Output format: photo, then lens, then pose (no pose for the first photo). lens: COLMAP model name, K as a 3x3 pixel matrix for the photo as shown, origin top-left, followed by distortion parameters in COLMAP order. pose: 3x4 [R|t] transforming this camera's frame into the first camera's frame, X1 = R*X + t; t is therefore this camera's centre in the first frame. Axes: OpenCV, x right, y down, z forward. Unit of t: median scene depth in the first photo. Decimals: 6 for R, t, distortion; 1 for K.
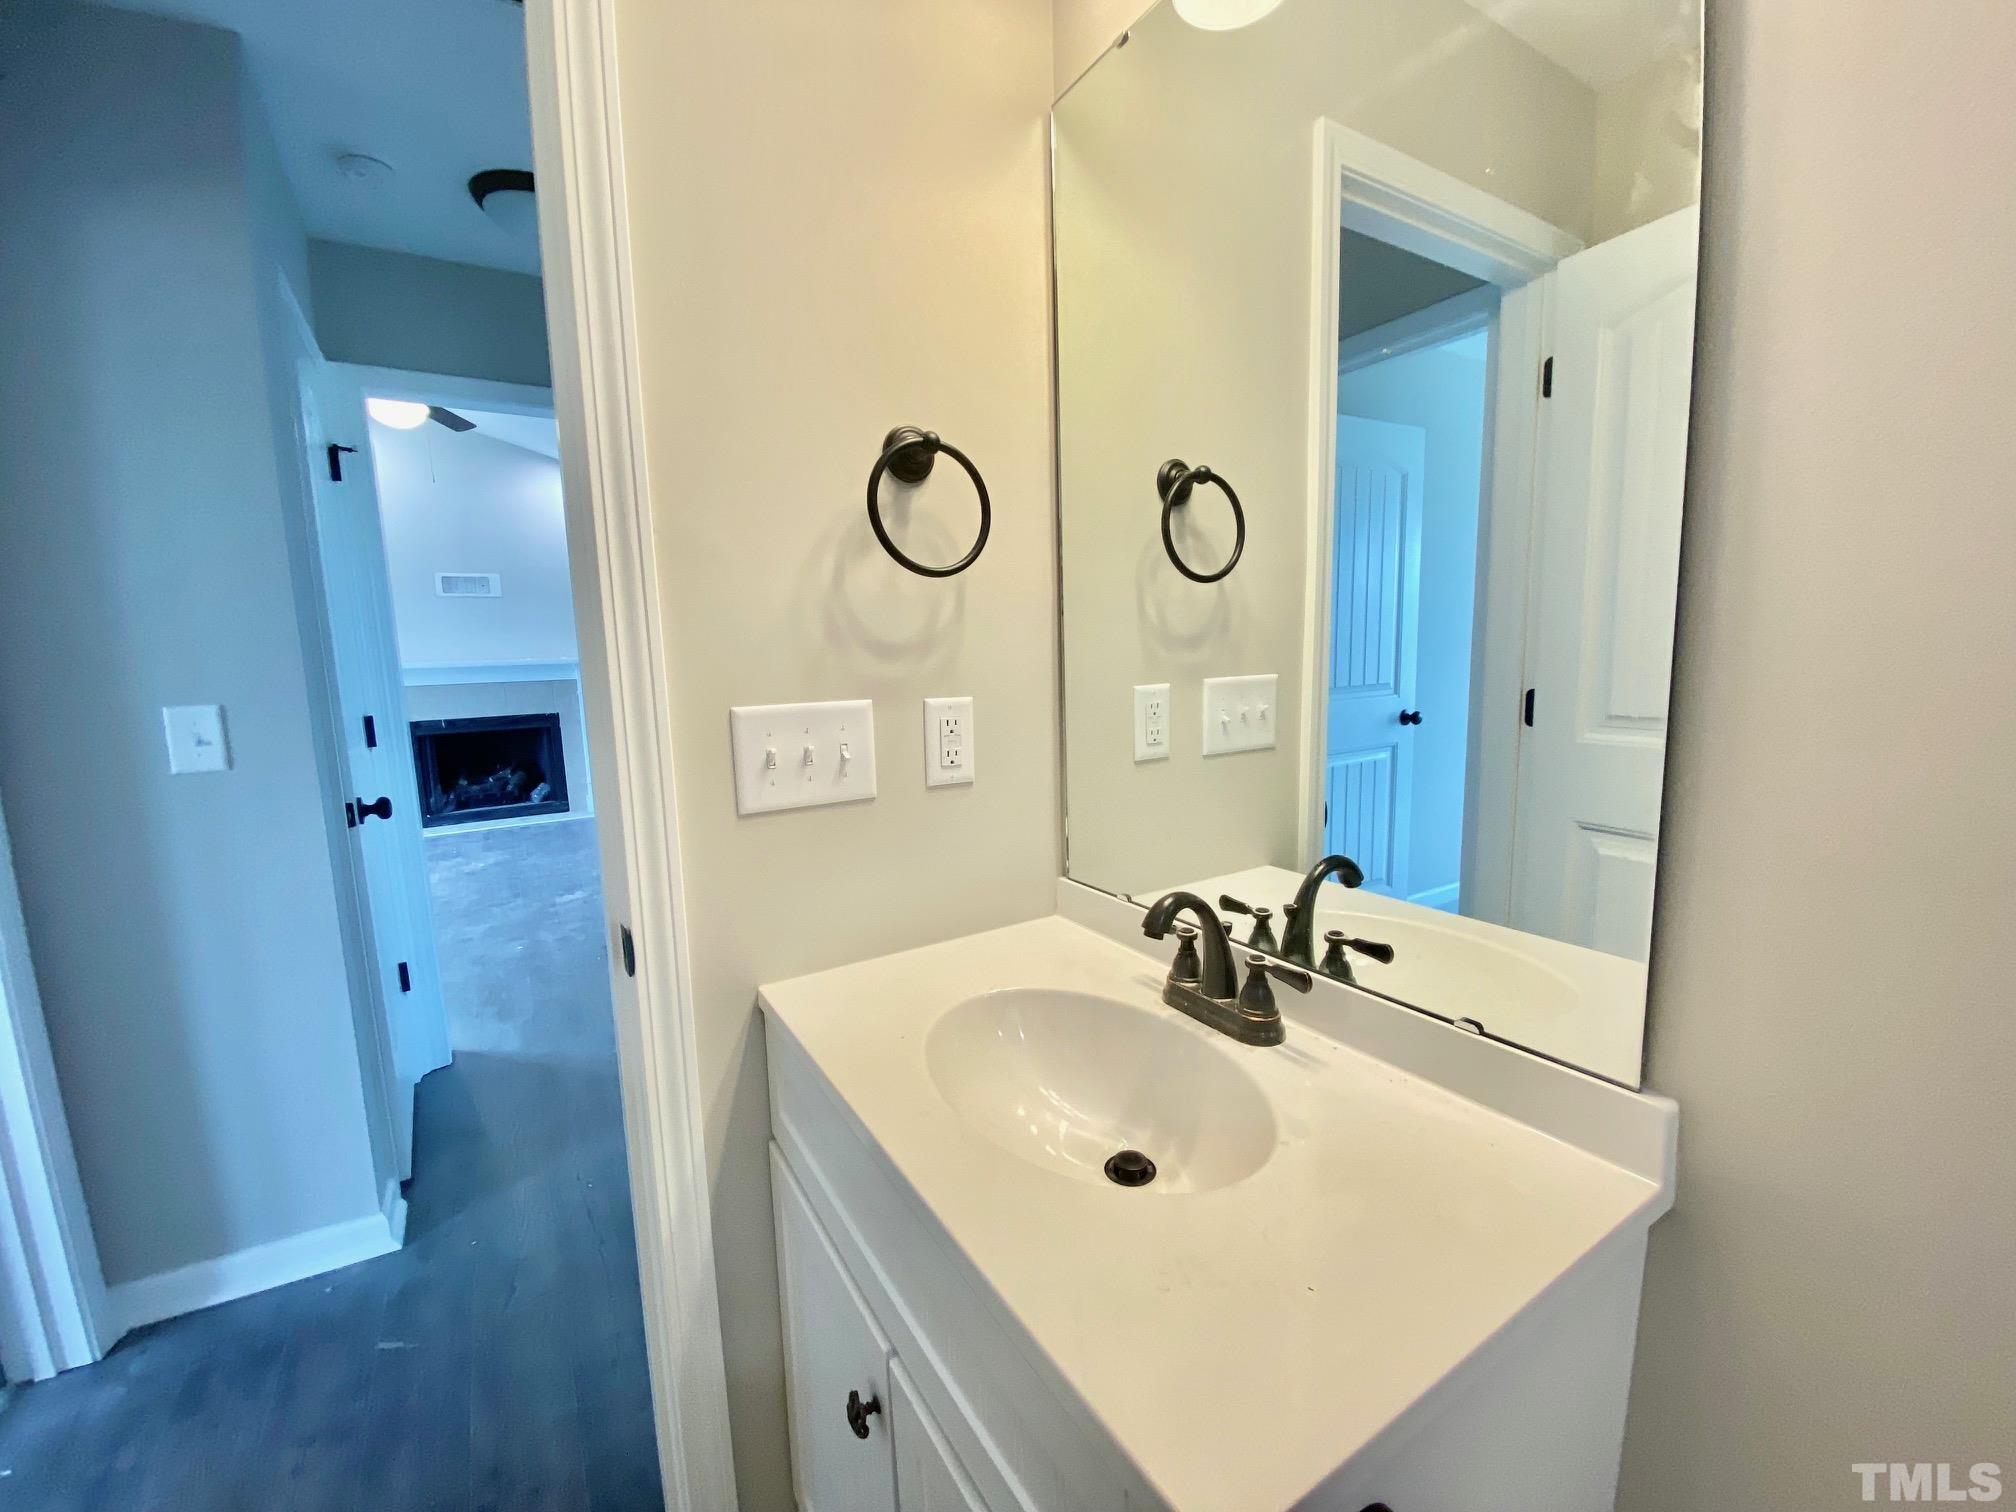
lens RADIAL K [[833.7, 0, 1008.0], [0, 833.7, 756.0], [0, 0, 1]] dist [0.000612, 0.000030]
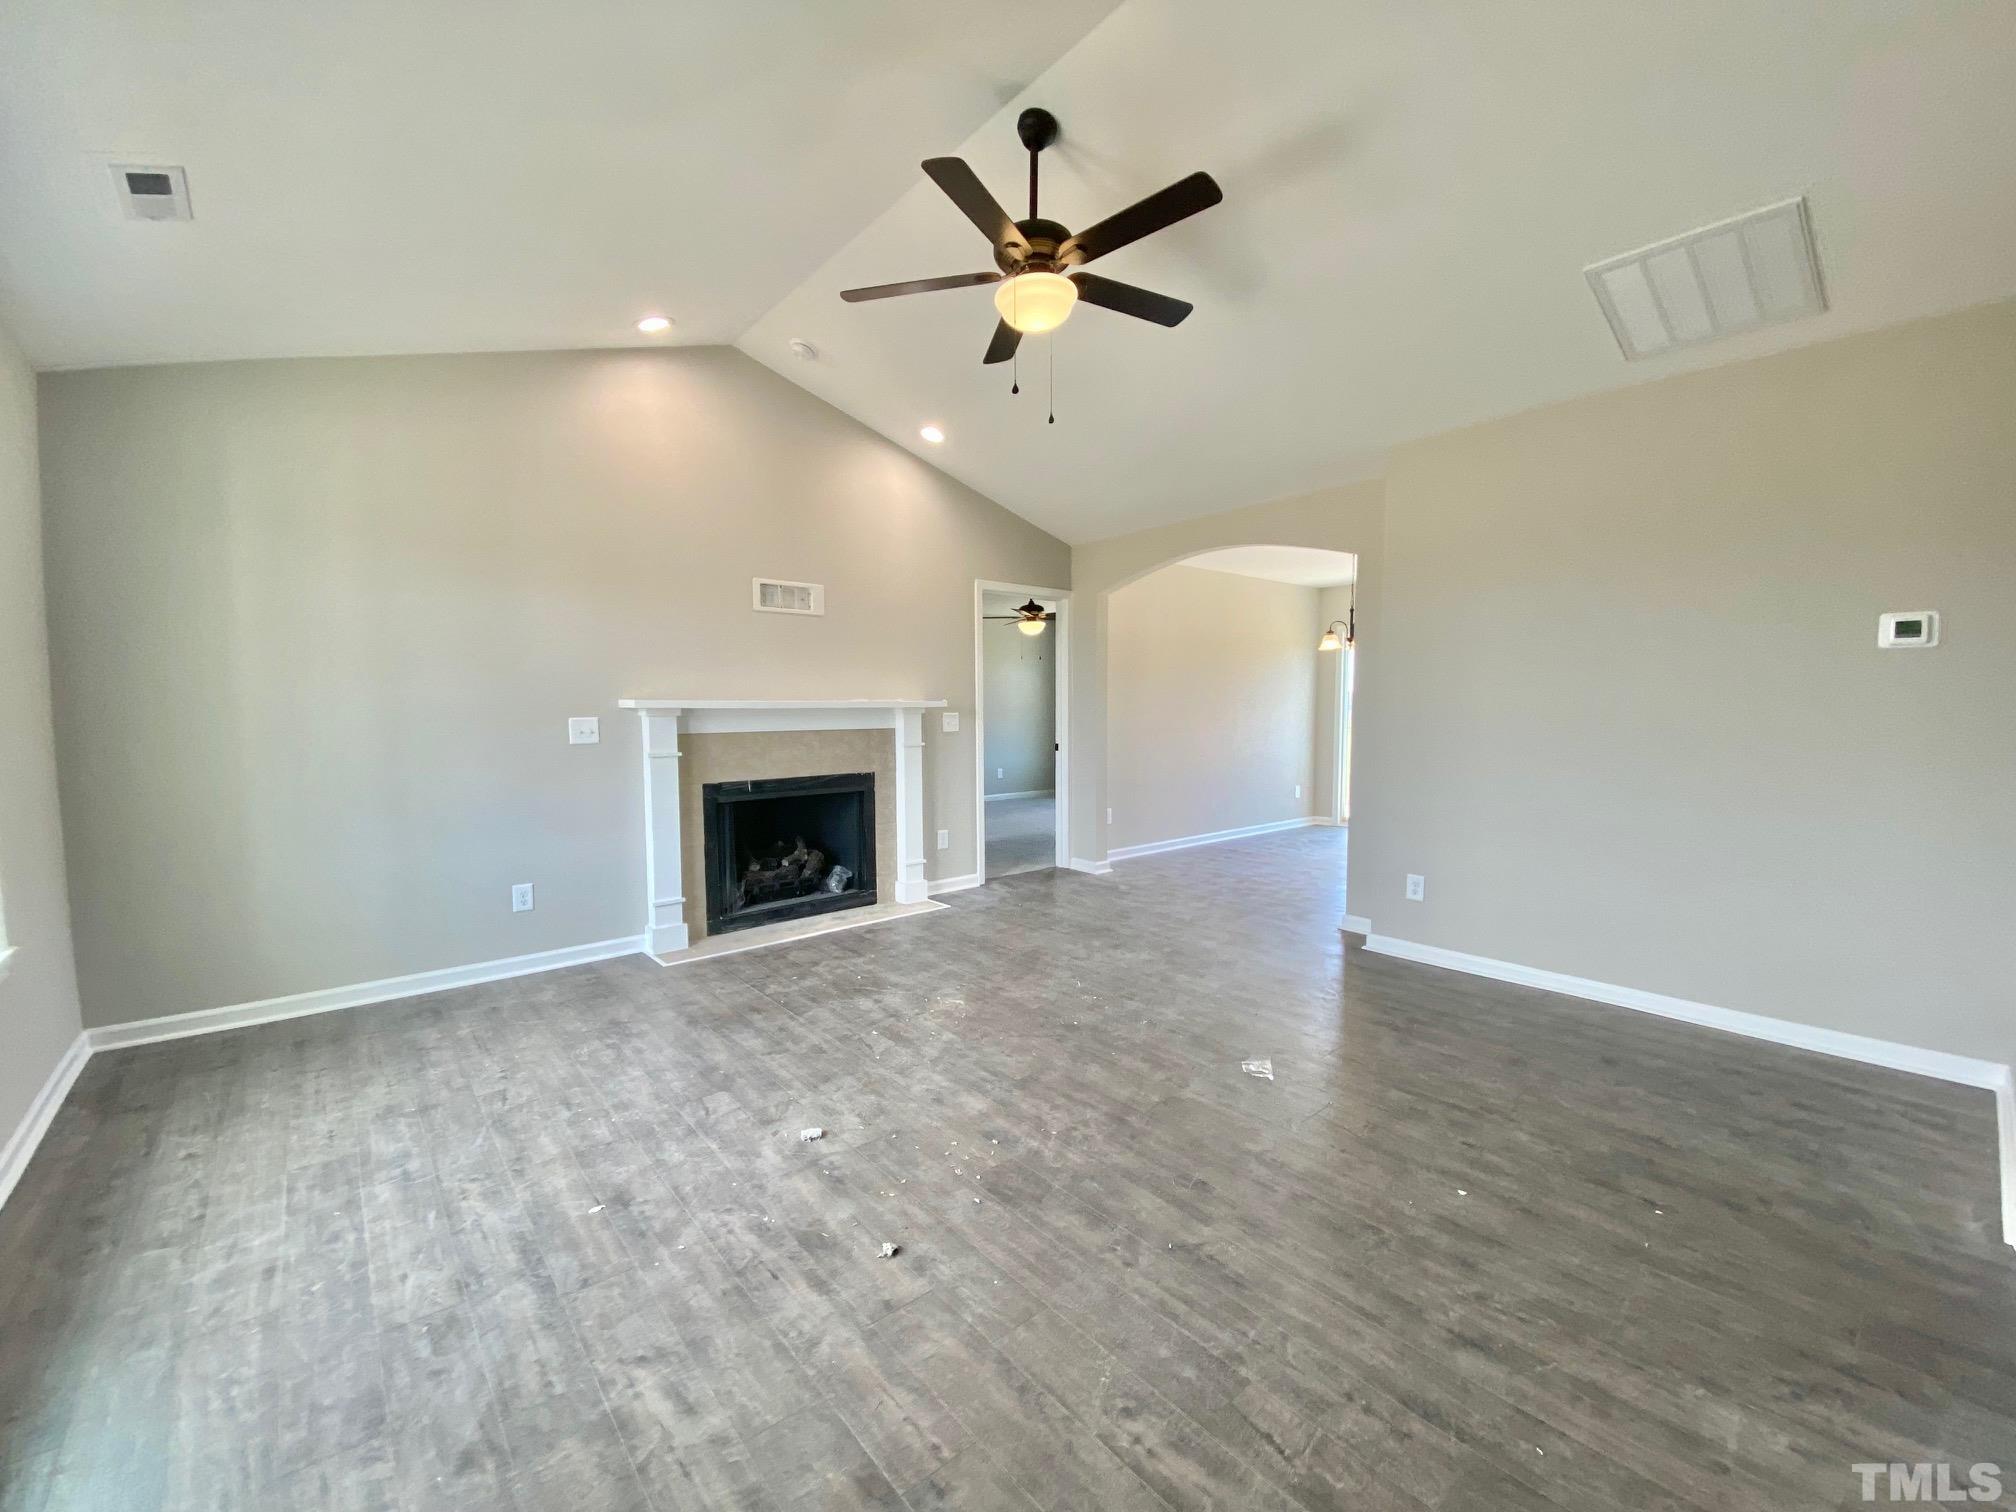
lens RADIAL K [[811.2, 0, 1000.7], [0, 811.2, 762.6], [0, 0, 1]] dist [0.035457, -0.026614]
pose [[0.989724, 0.009847, 0.142648, -0.539352], [-0.000487, 0.997852, -0.065501, -0.012586], [-0.142987, 0.064758, 0.987604, 0.264695]]
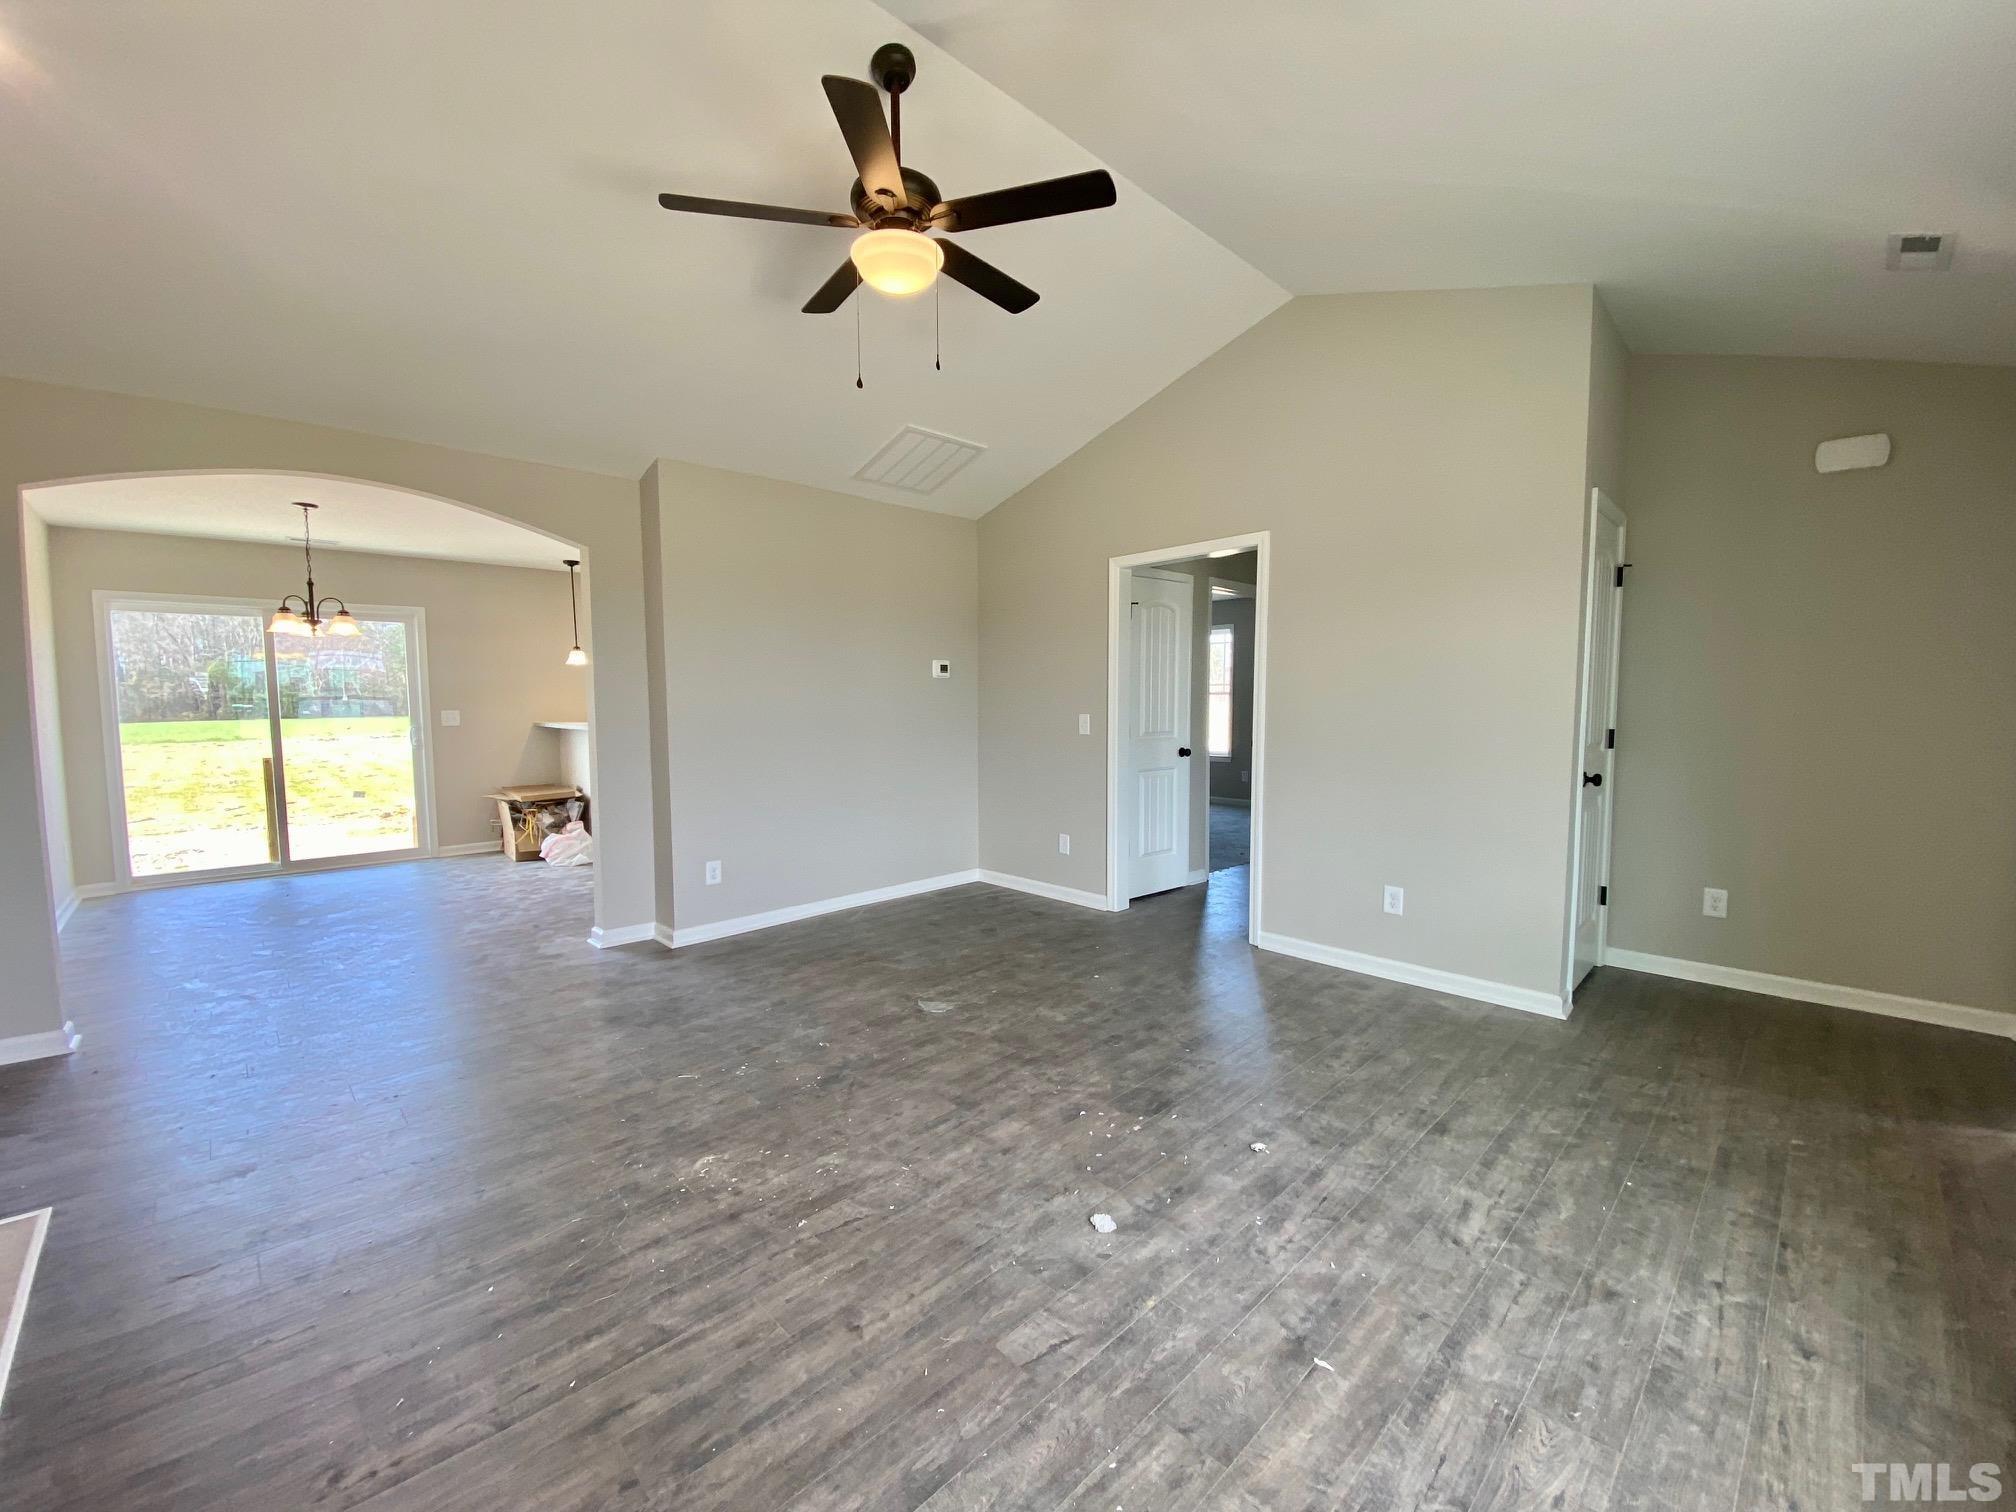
lens RADIAL K [[815.1, 0, 1008.0], [0, 815.1, 756.0], [0, 0, 1]] dist [0.022562, -0.021561]
pose [[-0.216886, -0.042679, 0.975264, -0.841047], [0.141455, 0.987126, 0.074656, -0.068821], [-0.965894, 0.154148, -0.208056, 0.702362]]
